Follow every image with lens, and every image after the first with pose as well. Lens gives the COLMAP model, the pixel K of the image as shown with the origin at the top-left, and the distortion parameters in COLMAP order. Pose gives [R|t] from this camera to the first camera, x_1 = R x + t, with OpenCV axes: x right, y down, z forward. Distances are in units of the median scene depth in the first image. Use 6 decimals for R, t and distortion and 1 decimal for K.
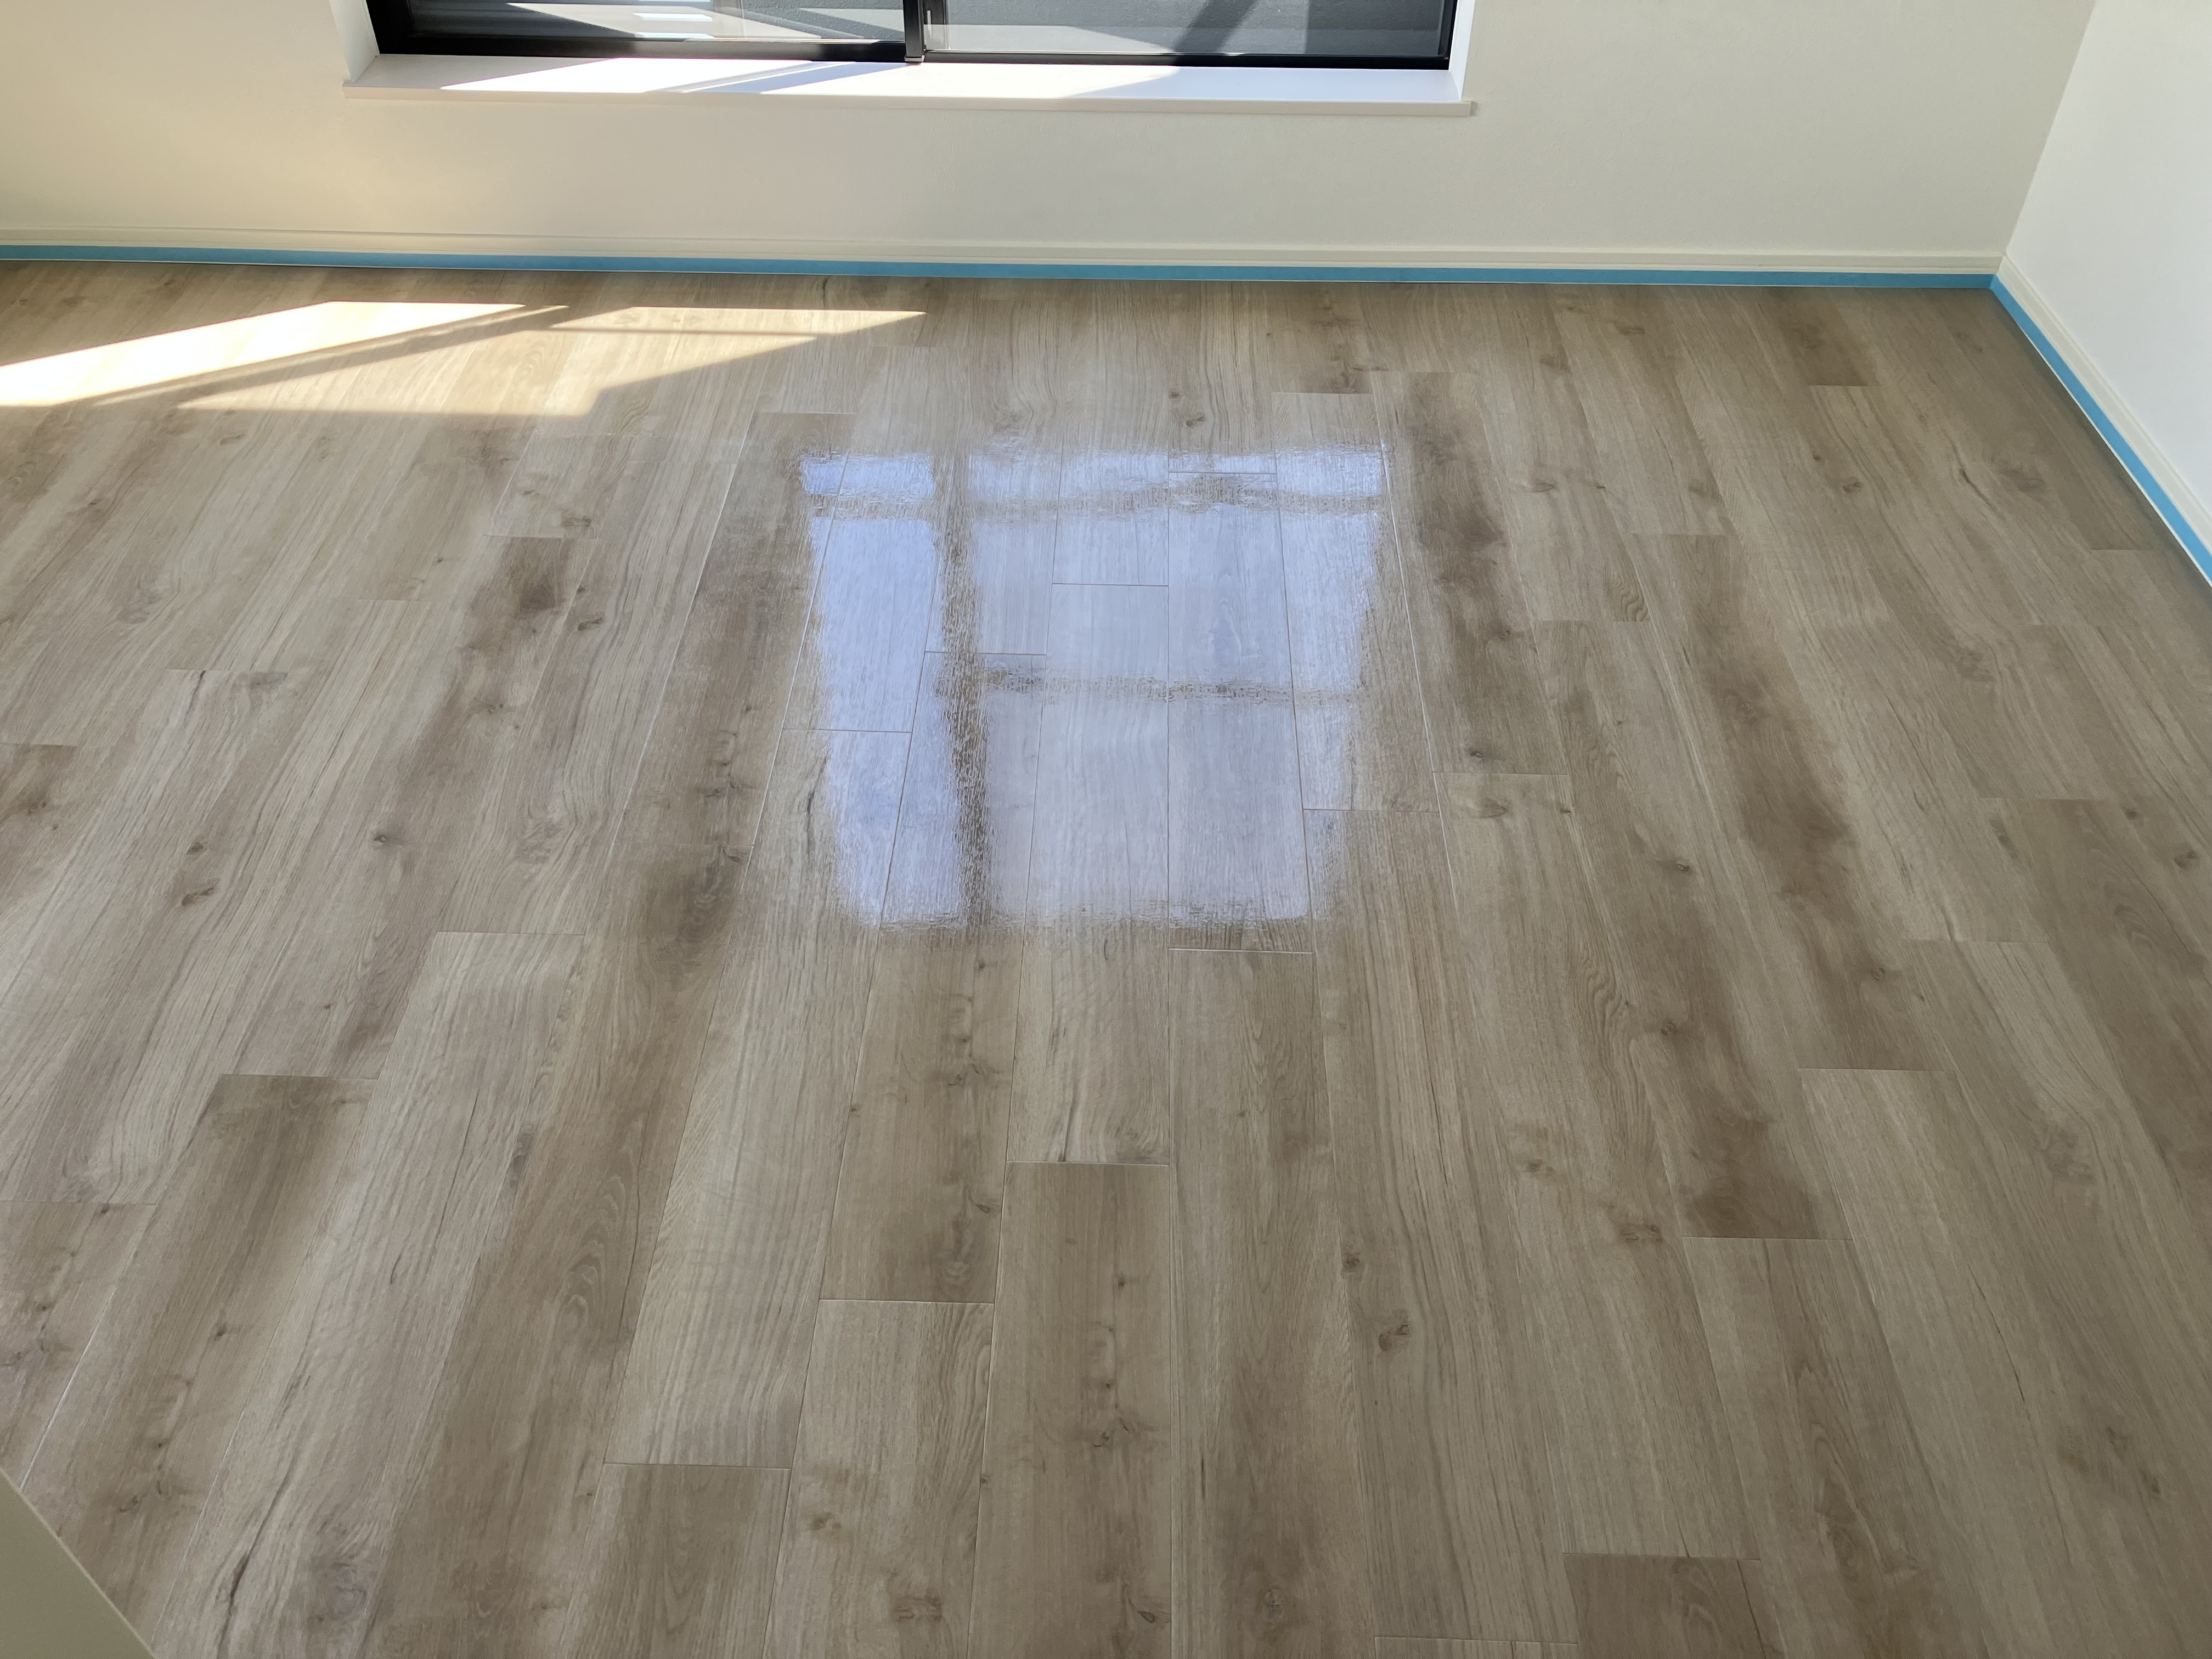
lens RADIAL K [[1818.3, 0, 1106.0], [0, 1818.3, 829.5], [0, 0, 1]] dist [0.002370, 0.003401]
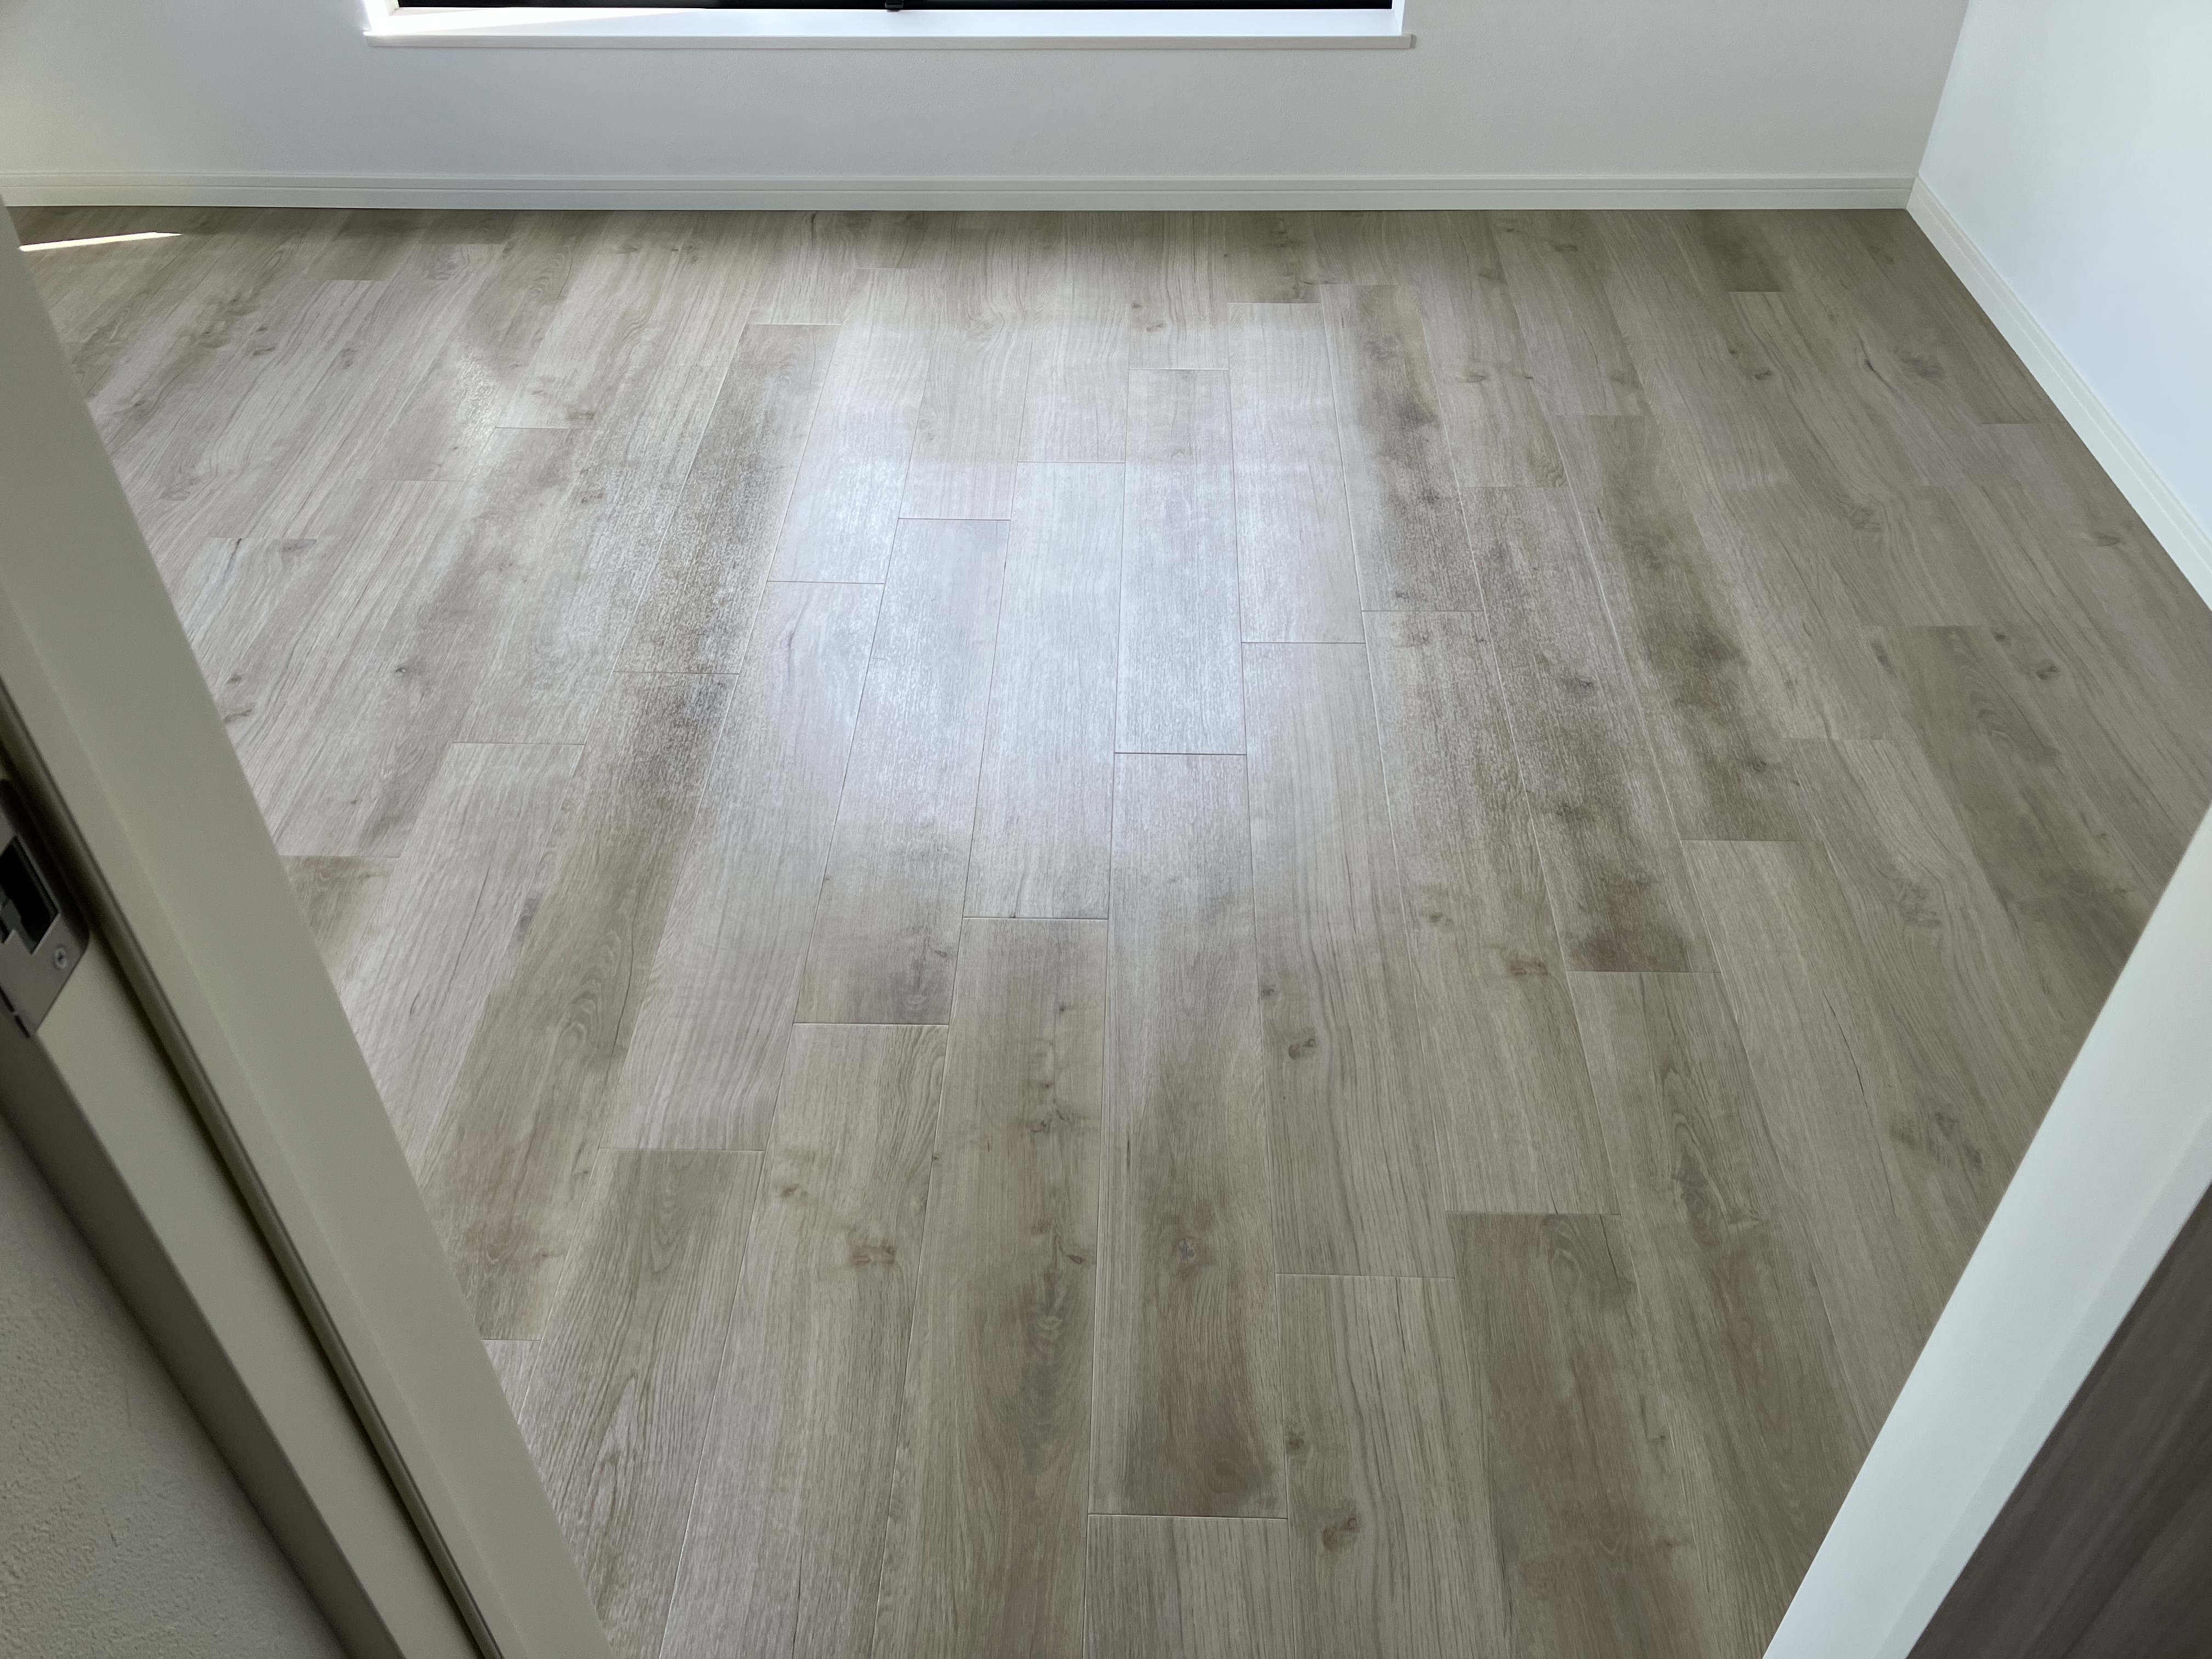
lens RADIAL K [[1818.3, 0, 1106.0], [0, 1818.3, 829.5], [0, 0, 1]] dist [0.002370, 0.003401]
pose [[0.999925, -0.008342, -0.008930, 0.040960], [0.008154, 0.999748, -0.020927, 0.142586], [0.009103, 0.020853, 0.999741, -0.105742]]
